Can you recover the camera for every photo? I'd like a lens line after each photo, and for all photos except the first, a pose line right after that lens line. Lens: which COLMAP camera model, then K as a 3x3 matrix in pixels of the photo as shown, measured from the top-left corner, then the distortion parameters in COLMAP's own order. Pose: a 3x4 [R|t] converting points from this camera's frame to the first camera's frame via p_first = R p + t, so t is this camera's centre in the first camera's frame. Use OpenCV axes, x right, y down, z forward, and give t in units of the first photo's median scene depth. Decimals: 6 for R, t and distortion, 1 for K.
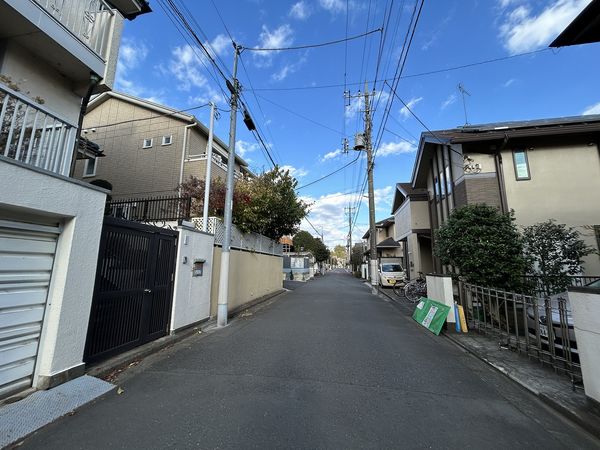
lens RADIAL K [[241.9, 0, 300.0], [0, 241.9, 225.0], [0, 0, 1]] dist [-0.001027, 0.000207]
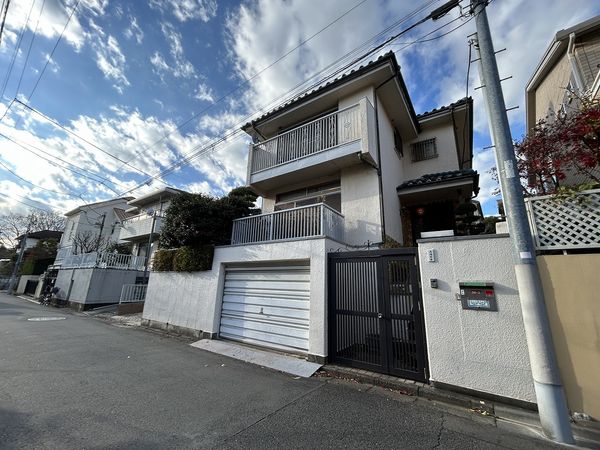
lens RADIAL K [[241.9, 0, 300.0], [0, 241.9, 225.0], [0, 0, 1]] dist [-0.001027, 0.000207]
pose [[-0.422555, -0.240705, -0.873790, 0.424246], [0.121578, 0.940322, -0.317826, 0.183807], [0.898146, -0.240532, -0.368073, 1.076418]]
